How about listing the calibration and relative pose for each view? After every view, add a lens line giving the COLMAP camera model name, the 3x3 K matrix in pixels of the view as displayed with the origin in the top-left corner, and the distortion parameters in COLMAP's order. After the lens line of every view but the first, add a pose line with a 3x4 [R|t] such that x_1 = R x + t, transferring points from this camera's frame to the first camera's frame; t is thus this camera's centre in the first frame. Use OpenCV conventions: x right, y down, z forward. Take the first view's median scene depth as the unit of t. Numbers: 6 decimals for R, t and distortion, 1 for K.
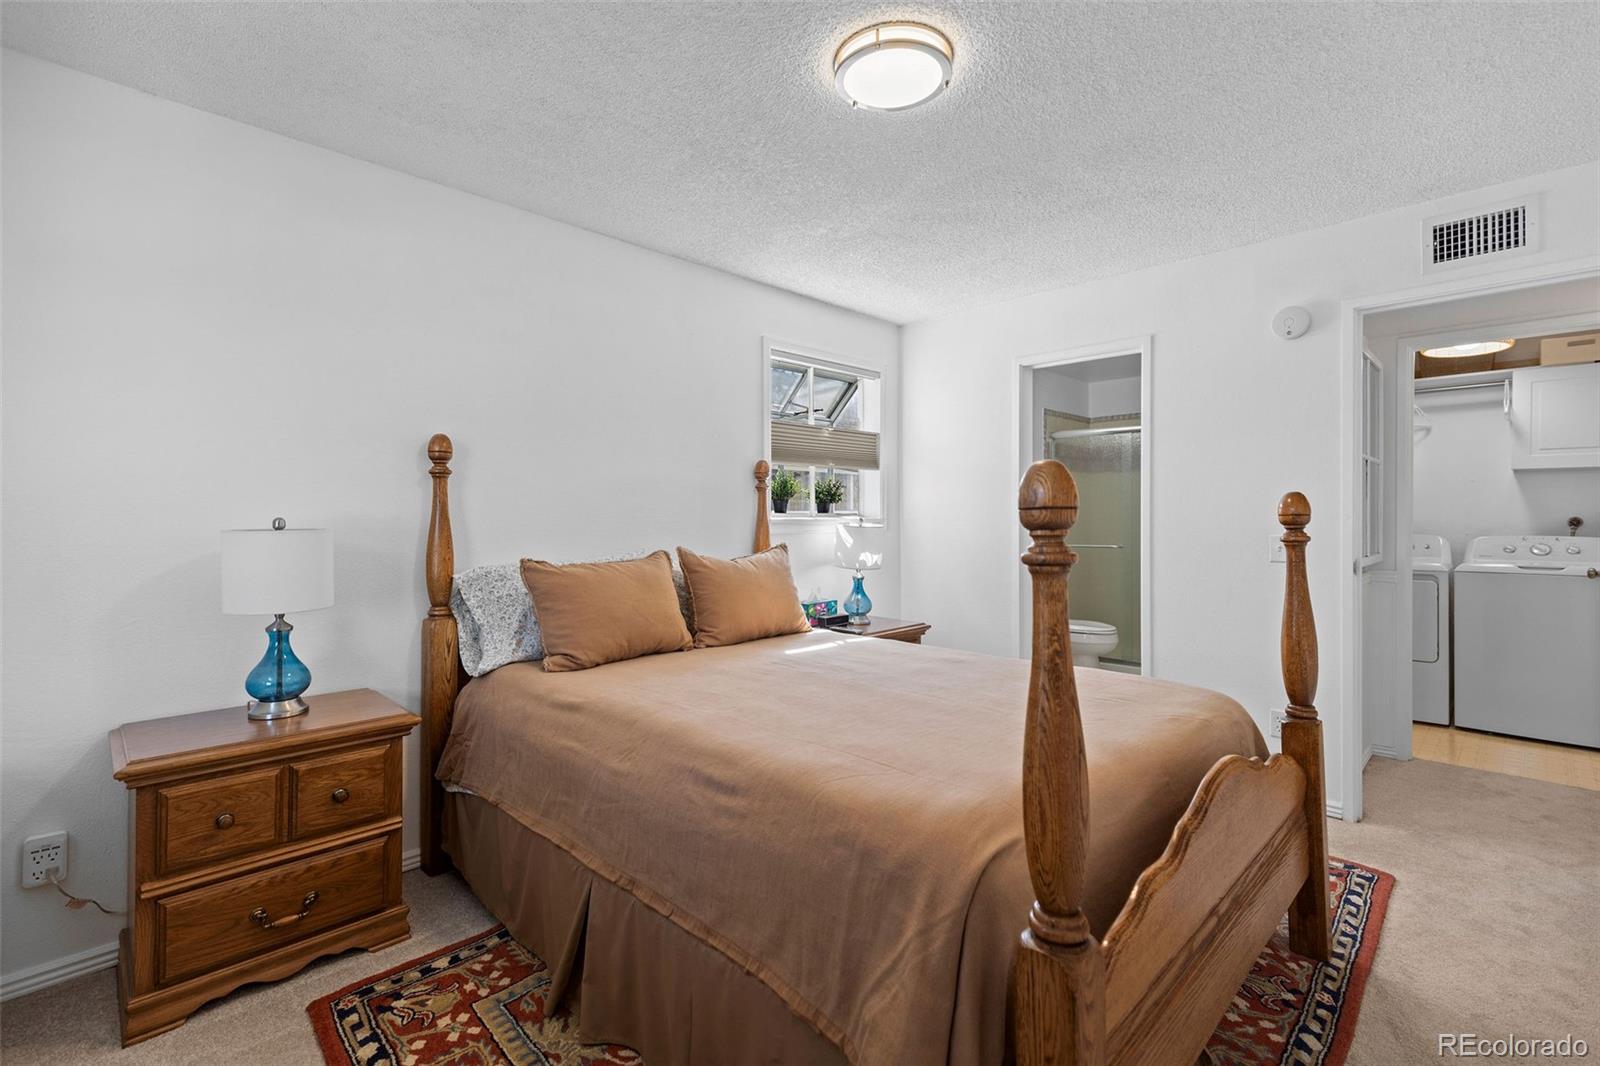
lens RADIAL K [[716.1, 0, 802.5], [0, 716.1, 531.6], [0, 0, 1]] dist [0.003911, 0.000448]
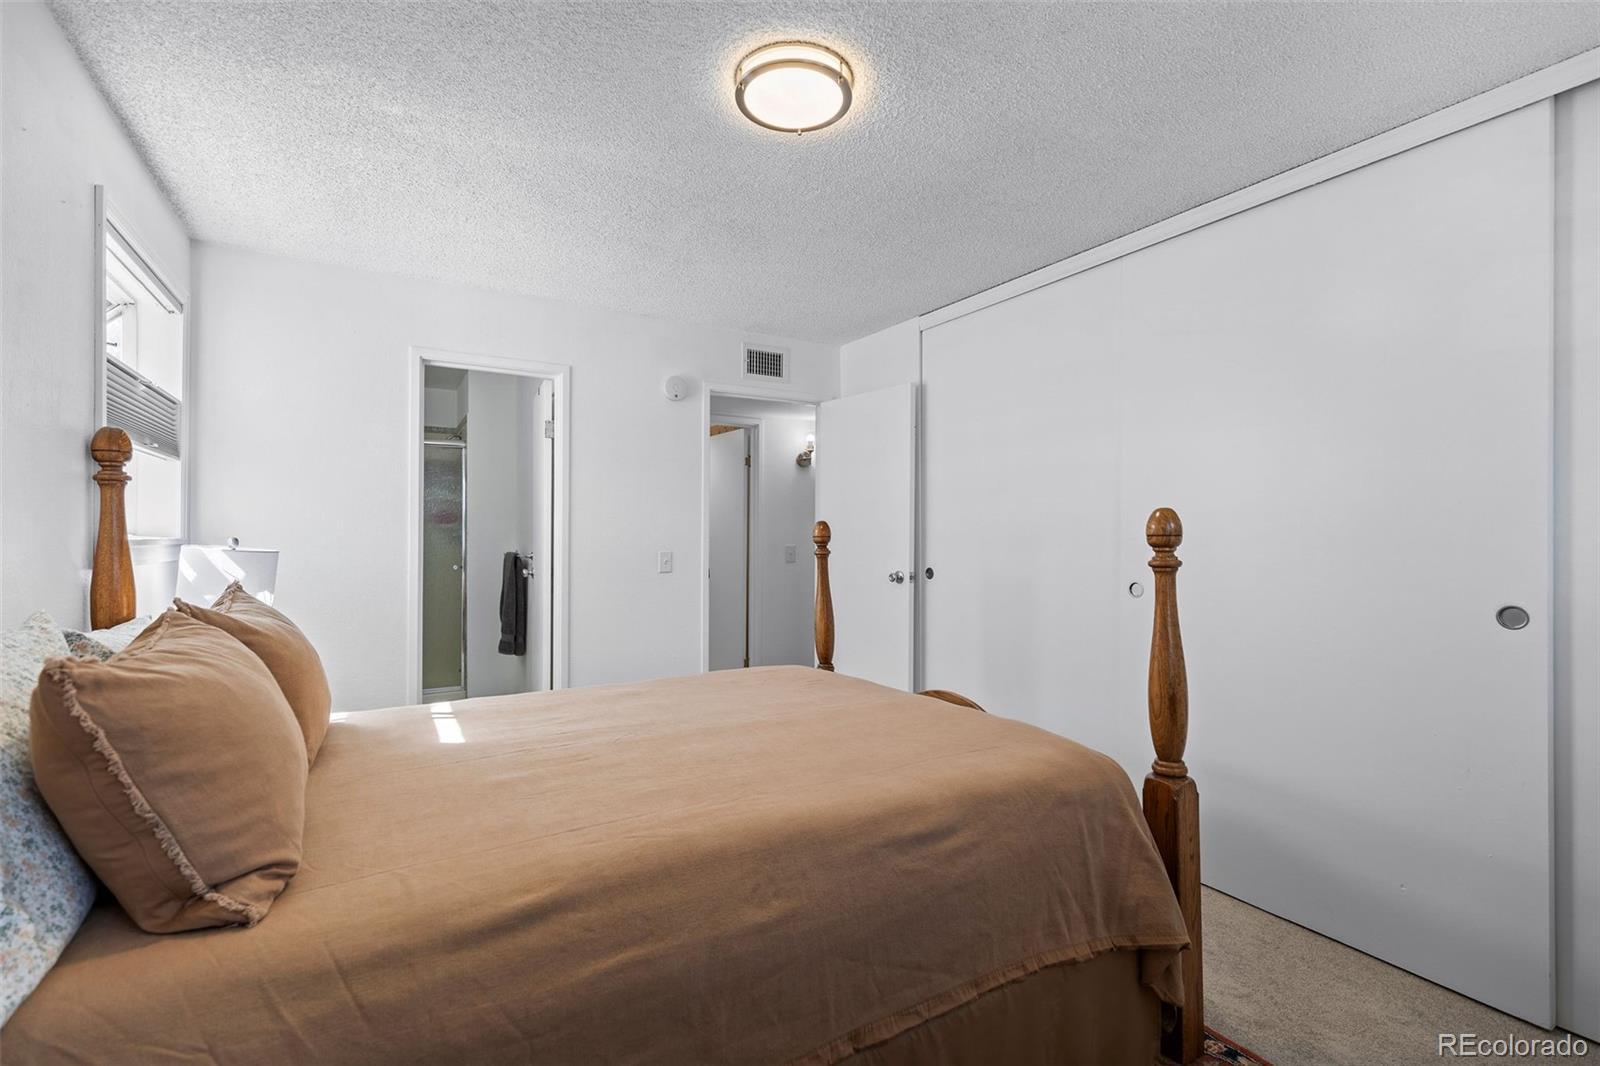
lens RADIAL K [[716.1, 0, 804.2], [0, 716.1, 532.8], [0, 0, 1]] dist [0.003911, 0.000448]
pose [[0.251882, 0.006983, 0.967733, -1.012877], [0.018235, 0.999762, -0.011960, -0.019063], [-0.967586, 0.020659, 0.251695, 0.901578]]
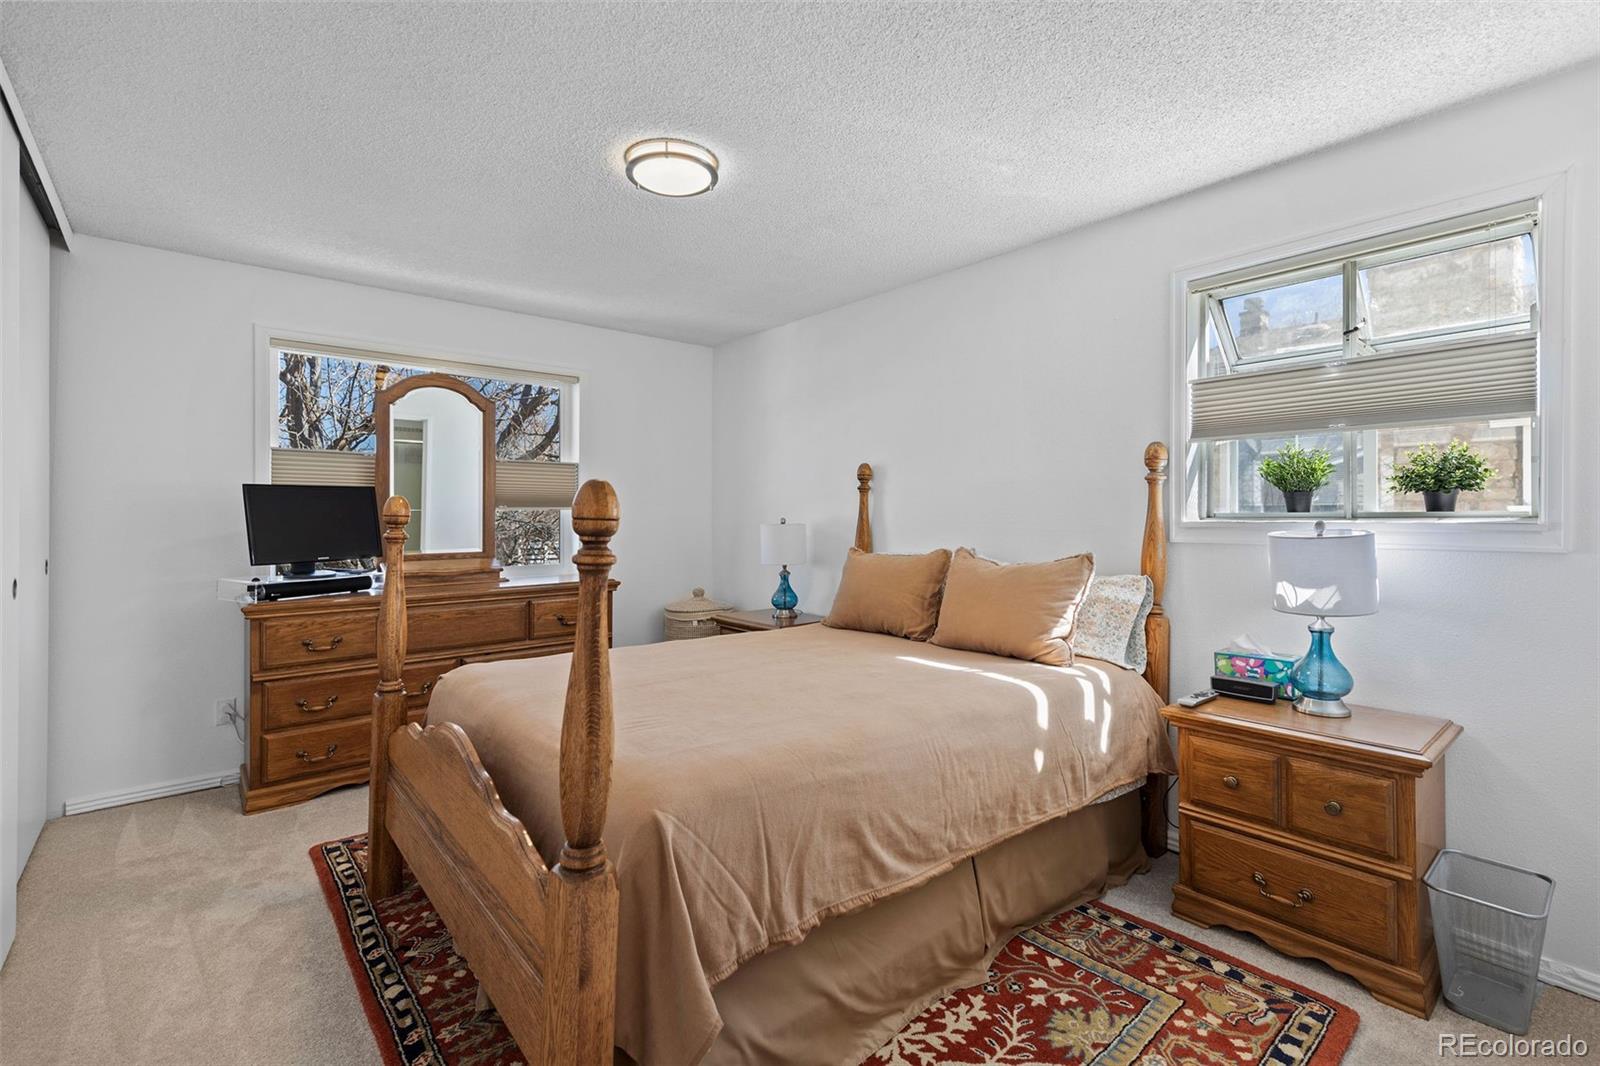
lens RADIAL K [[716.1, 0, 801.0], [0, 716.1, 518.6], [0, 0, 1]] dist [0.003911, 0.000448]
pose [[-0.087321, 0.011429, -0.996115, 1.022054], [-0.012288, 0.999846, 0.012549, -0.034980], [0.996104, 0.013336, -0.087167, 0.999470]]
